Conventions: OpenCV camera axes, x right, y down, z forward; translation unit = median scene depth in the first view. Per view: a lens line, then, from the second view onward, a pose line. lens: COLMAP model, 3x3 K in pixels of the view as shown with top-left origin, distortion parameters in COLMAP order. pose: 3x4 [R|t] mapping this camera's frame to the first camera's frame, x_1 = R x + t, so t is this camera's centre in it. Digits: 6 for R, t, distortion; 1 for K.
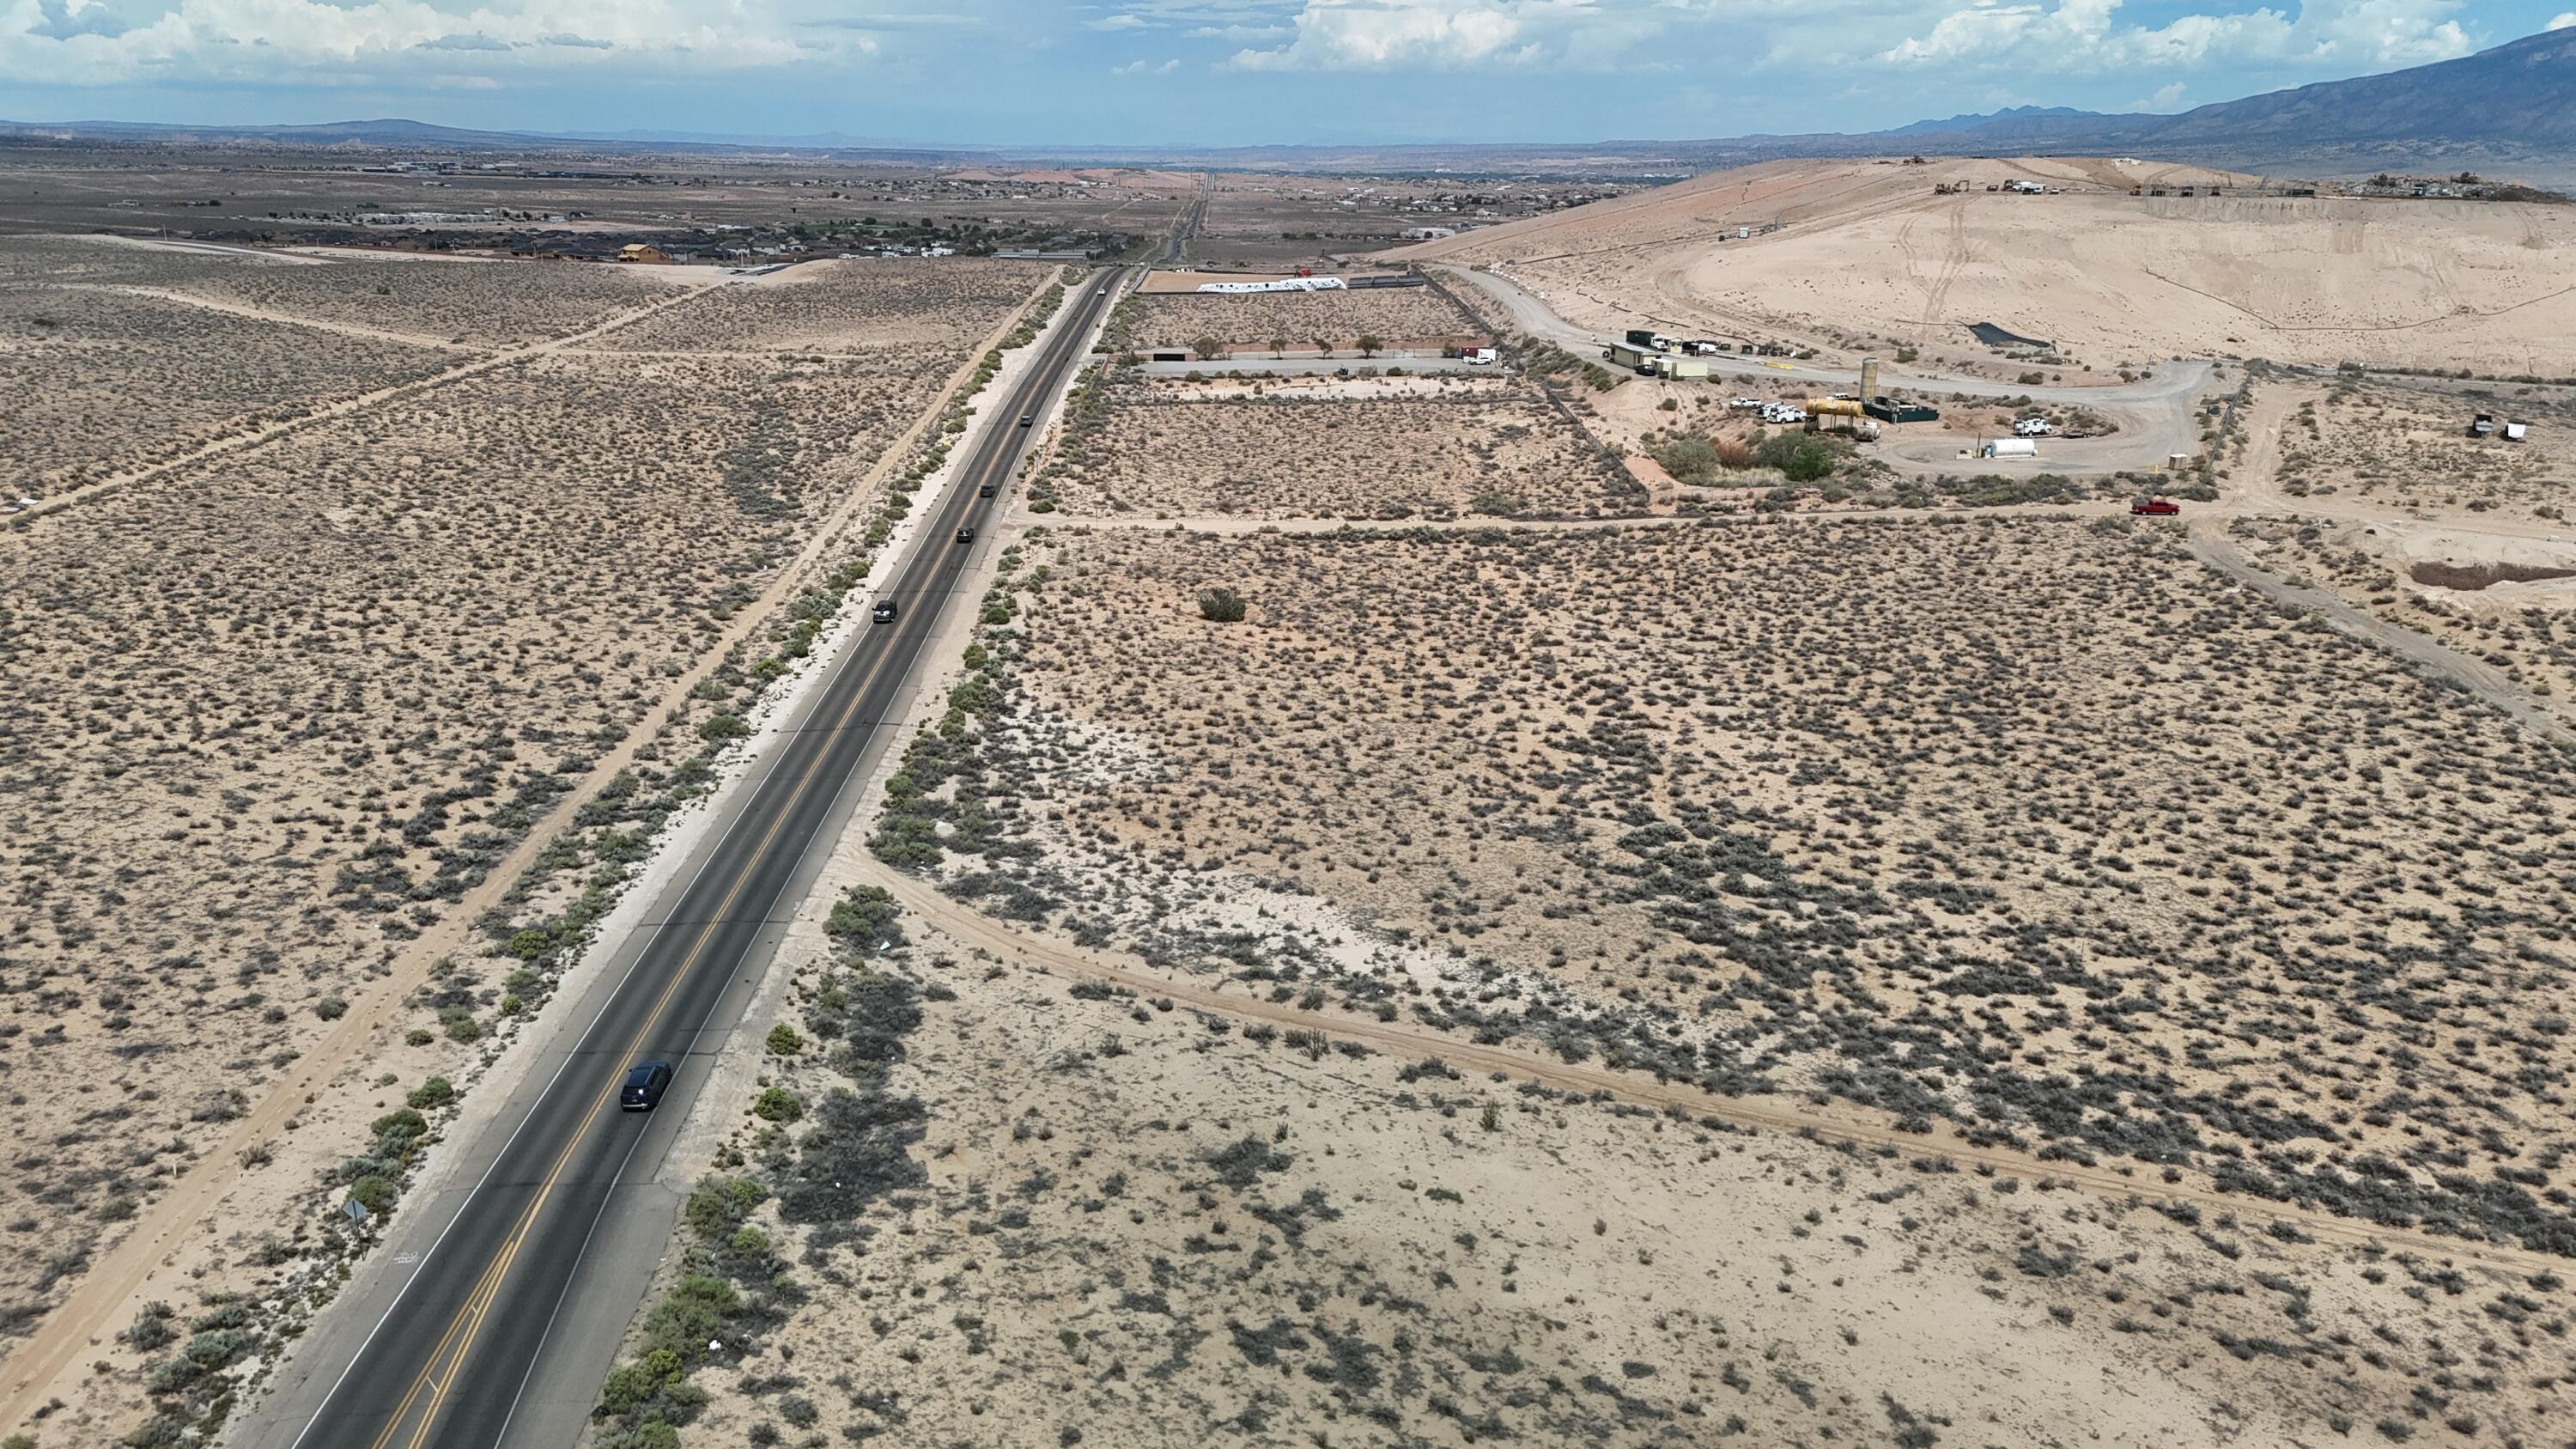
lens RADIAL K [[1891.0, 0, 1293.6], [0, 1891.0, 736.7], [0, 0, 1]] dist [0.069722, -0.063223]
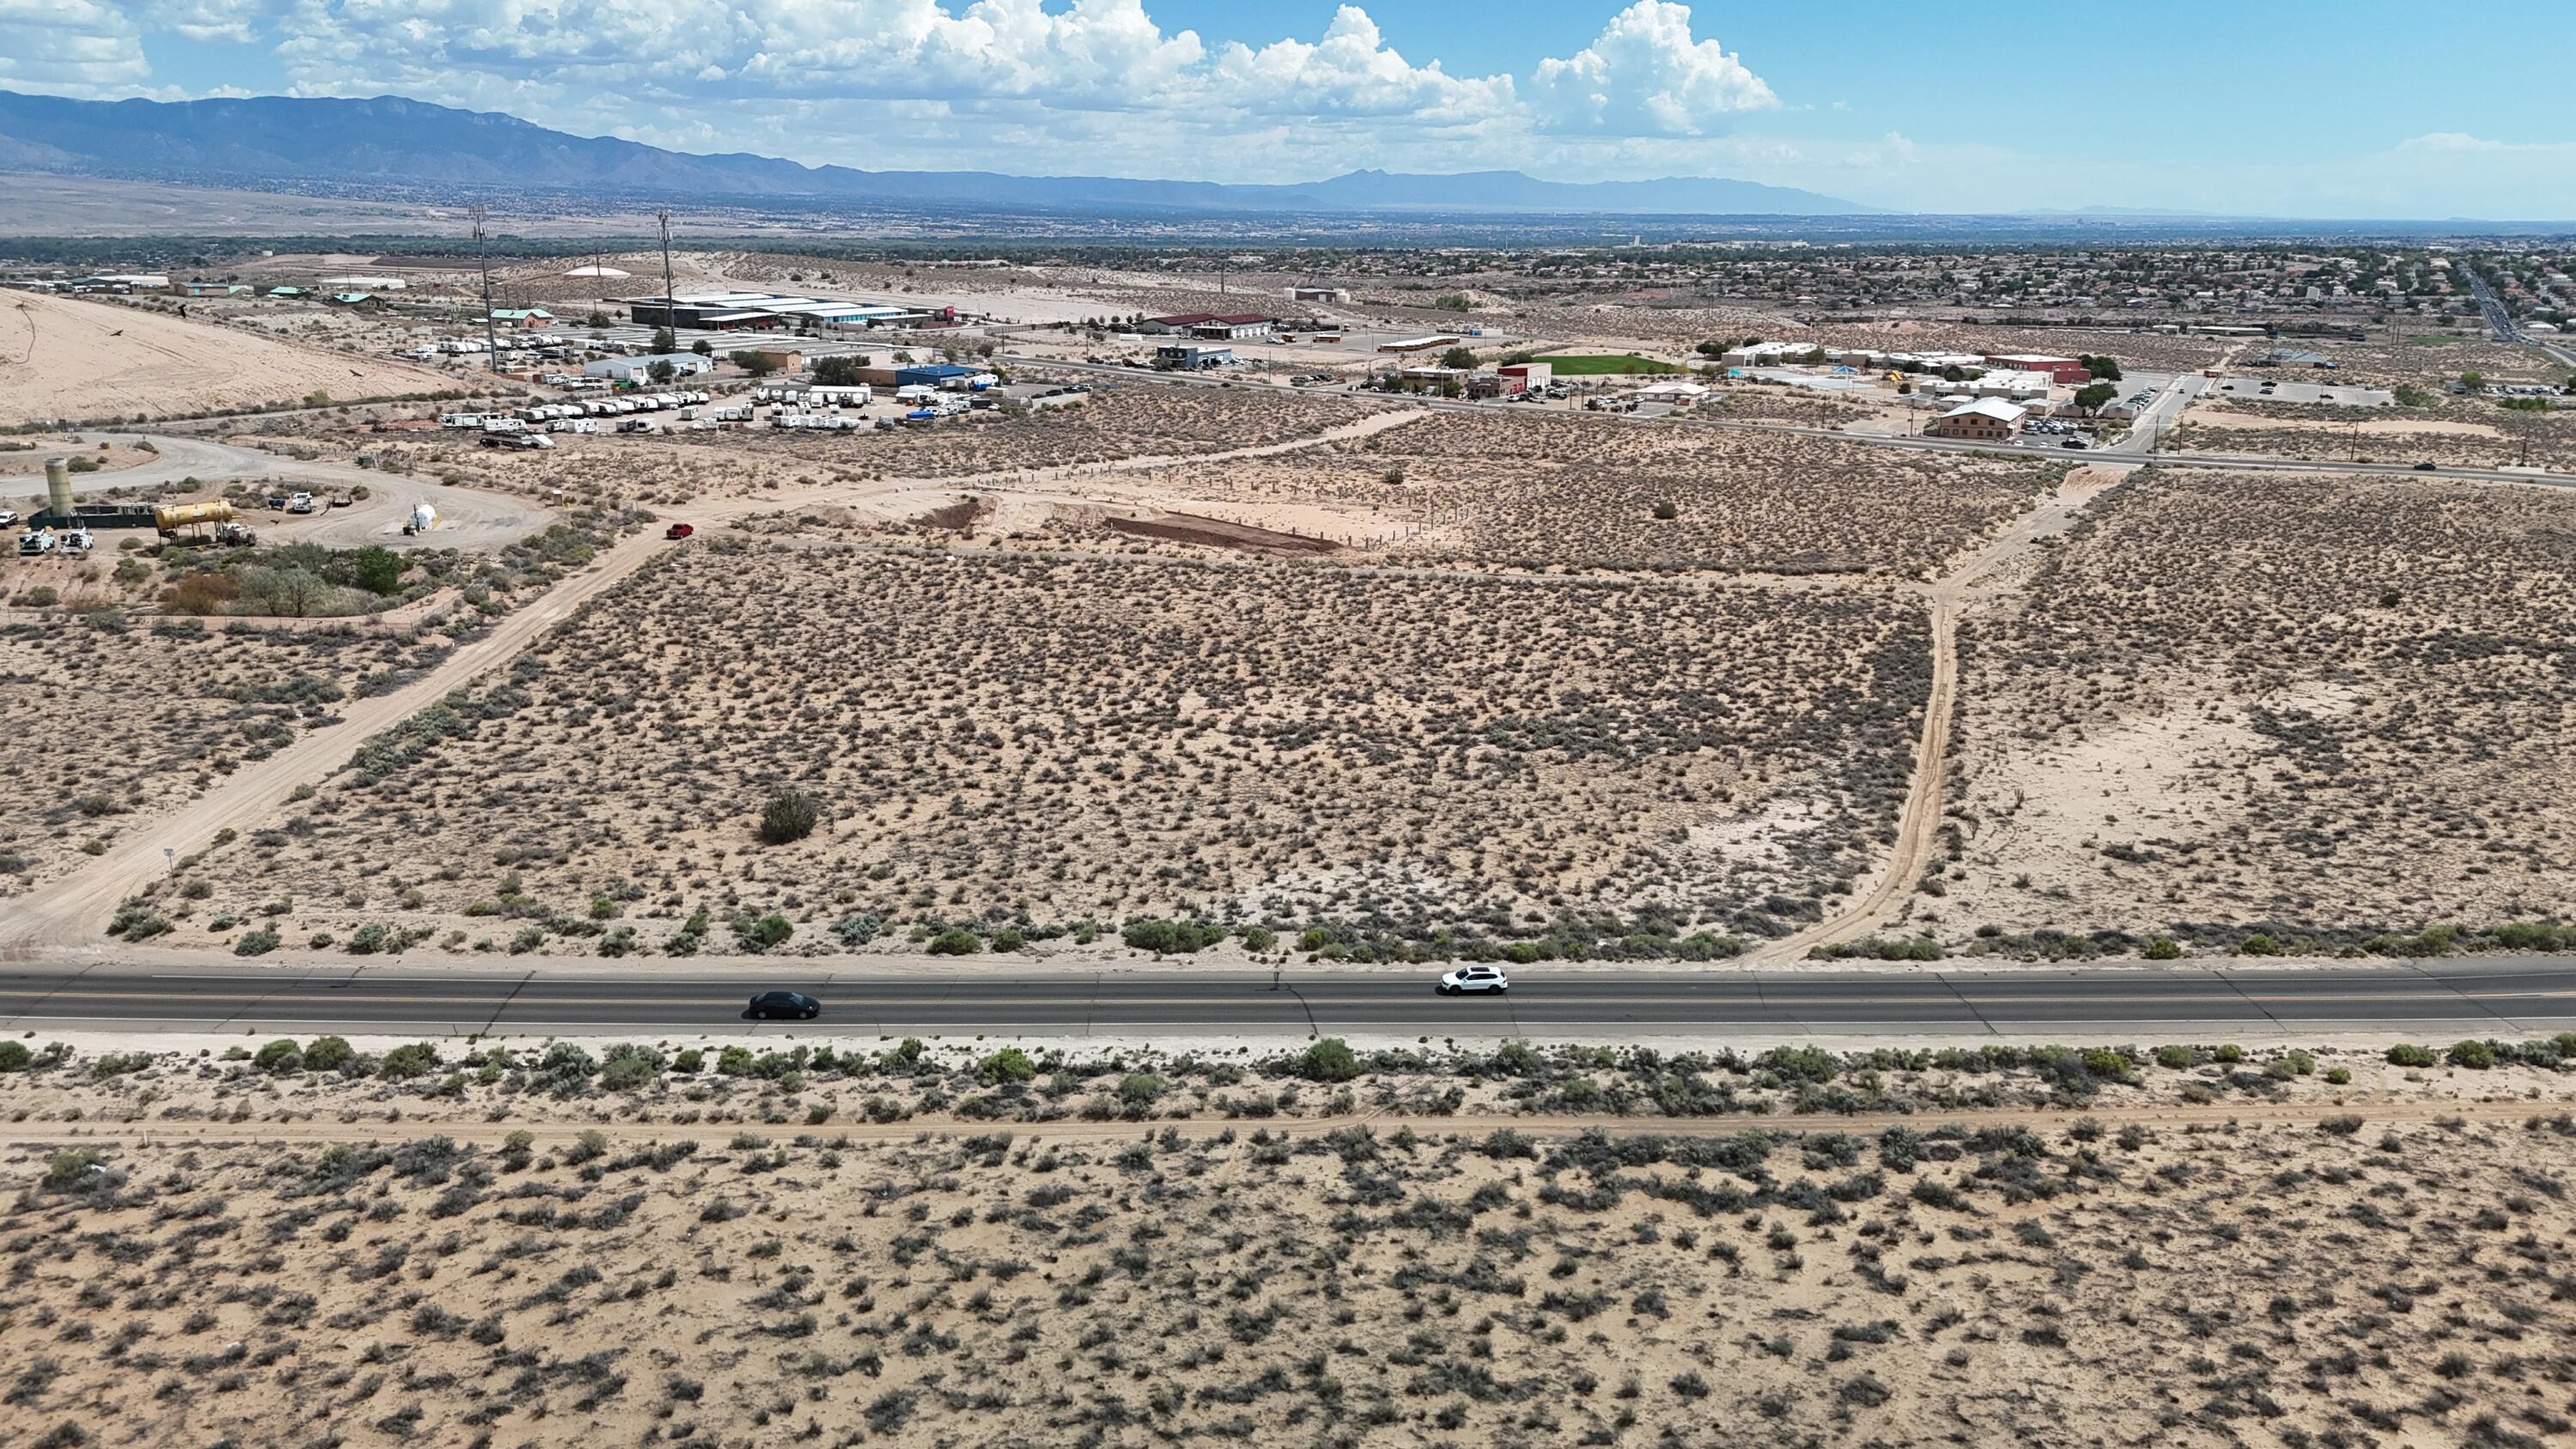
lens RADIAL K [[1891.0, 0, 1292.4], [0, 1891.0, 744.8], [0, 0, 1]] dist [0.069722, -0.063223]
pose [[-0.007893, -0.279641, 0.960072, -0.997472], [0.292241, 0.917541, 0.269656, -0.319873], [-0.956312, 0.282701, 0.074480, 1.010959]]
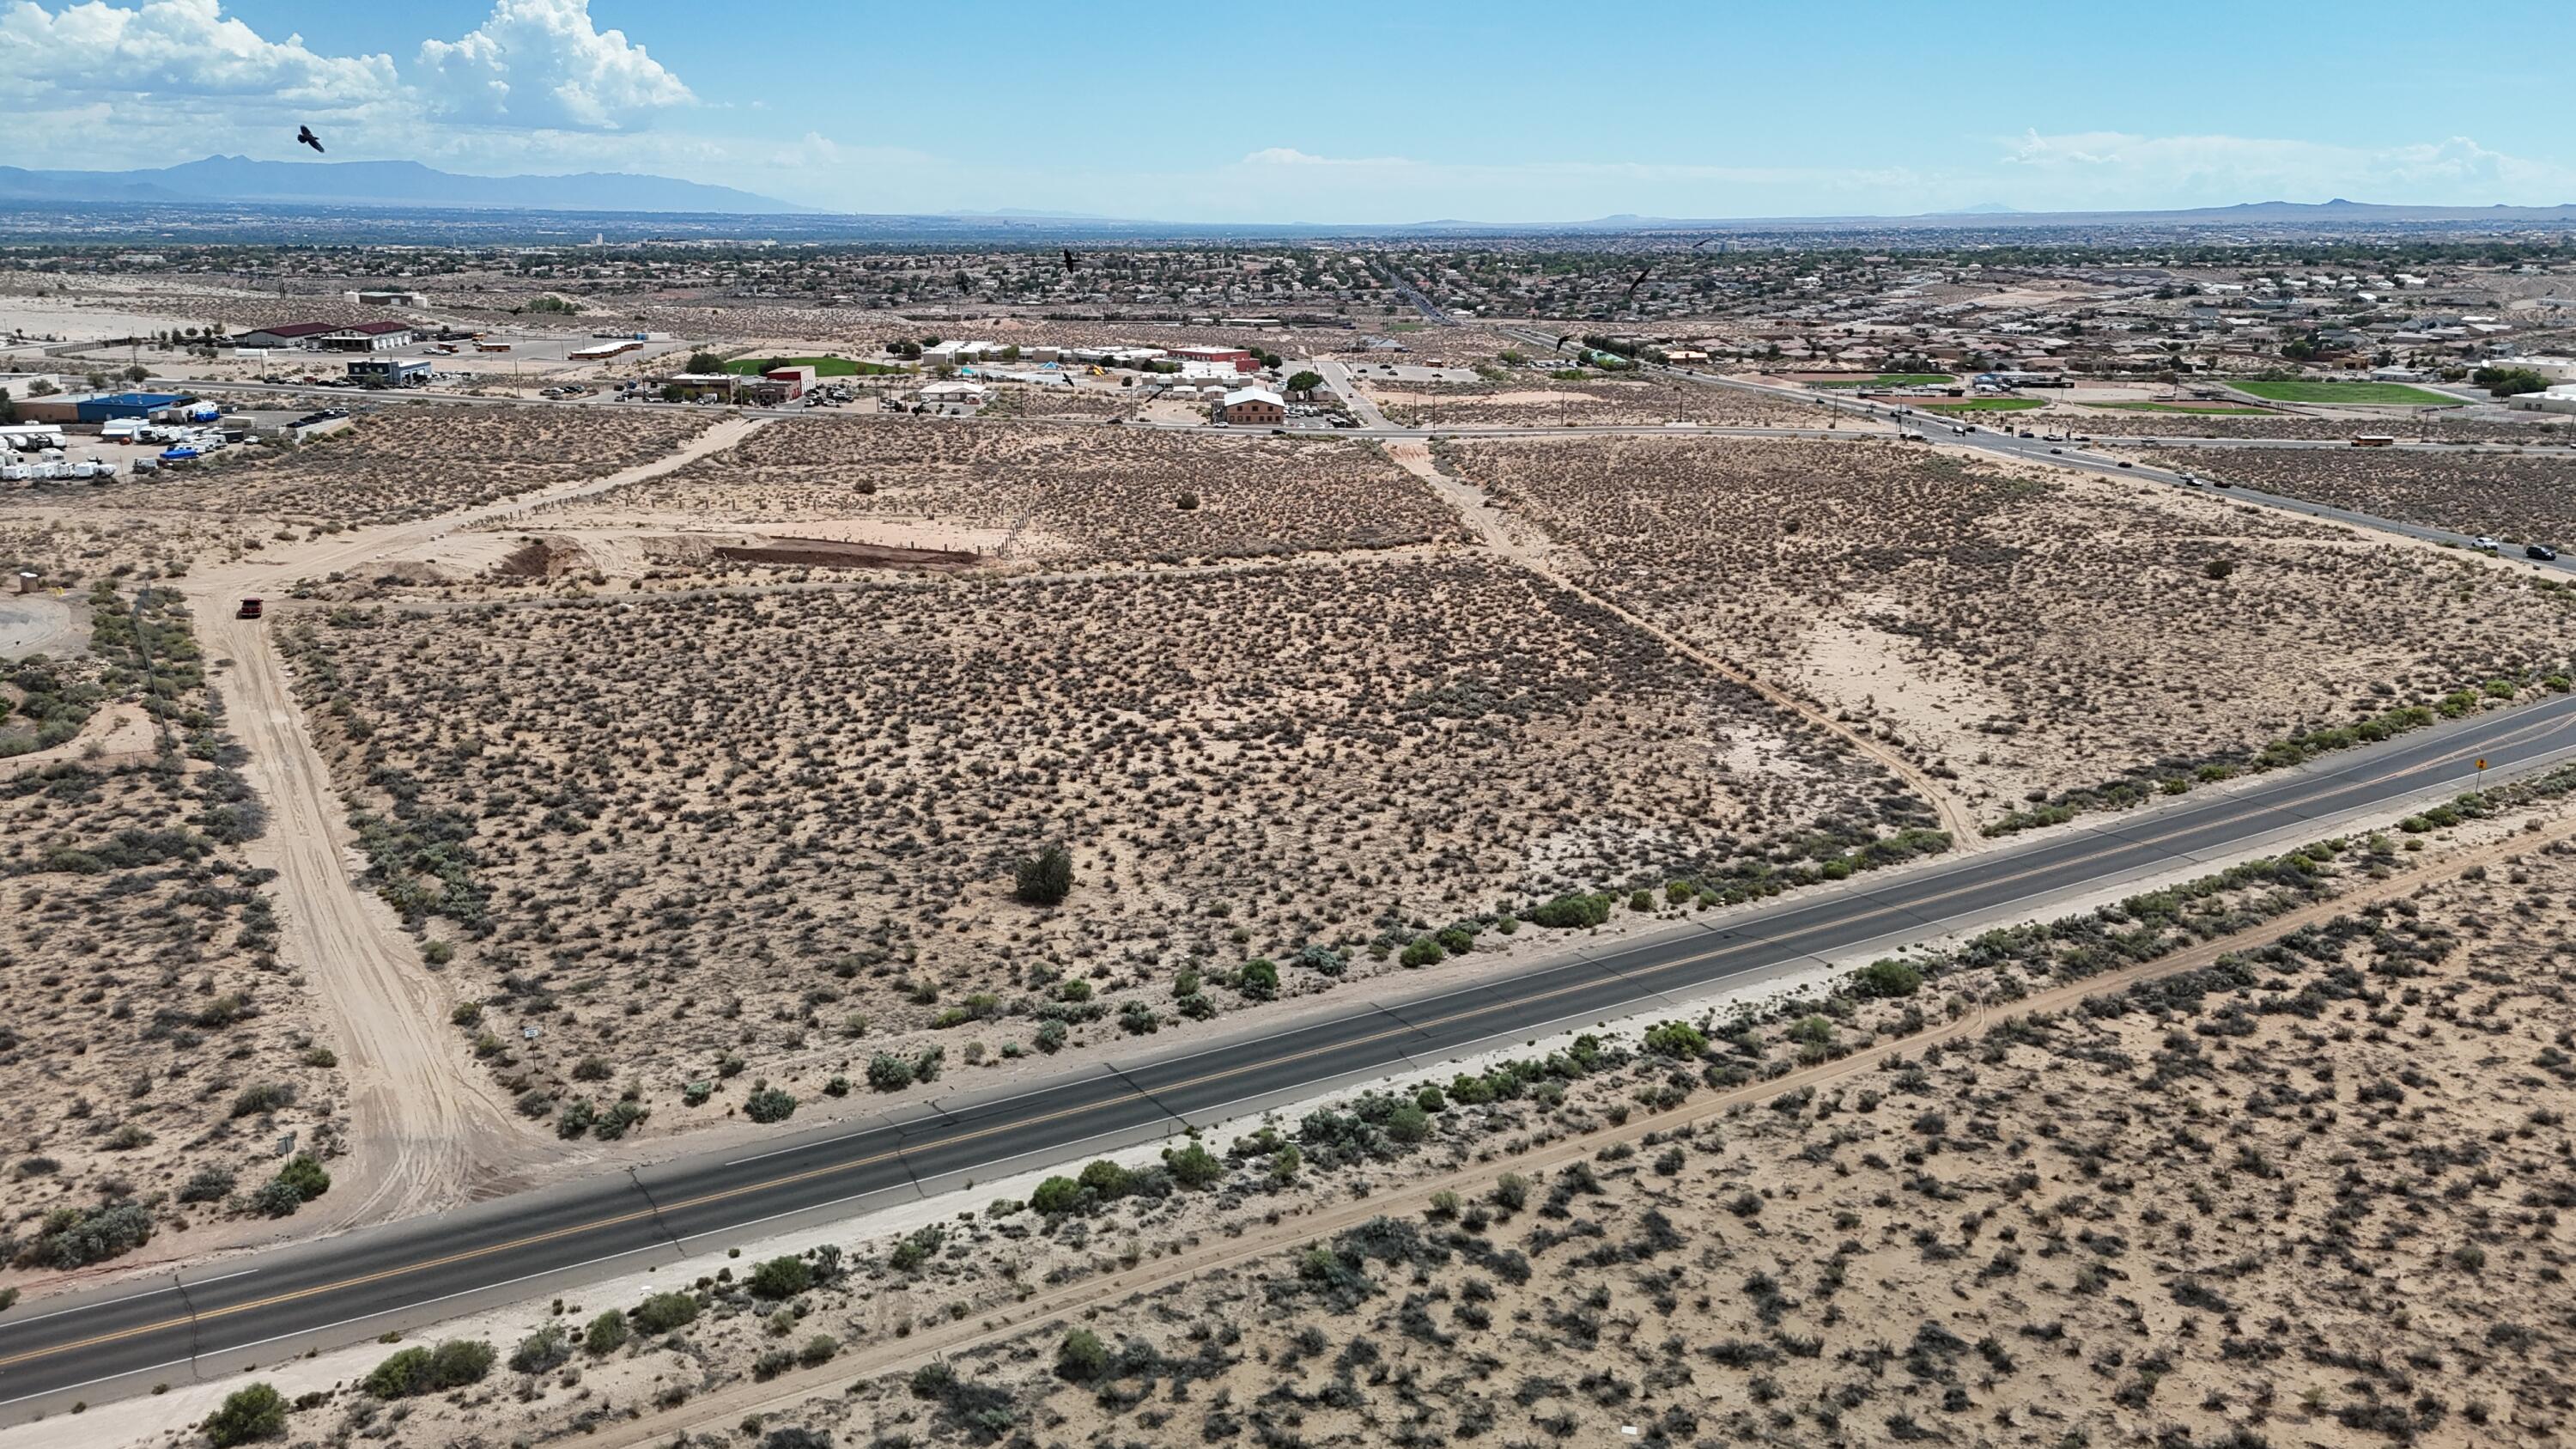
lens RADIAL K [[1891.0, 0, 1292.4], [0, 1891.0, 752.9], [0, 0, 1]] dist [0.069722, -0.063223]
pose [[-0.509780, -0.245858, 0.824426, -0.850861], [0.245631, 0.876810, 0.413365, -0.494884], [-0.824493, 0.413230, -0.386590, 1.578880]]
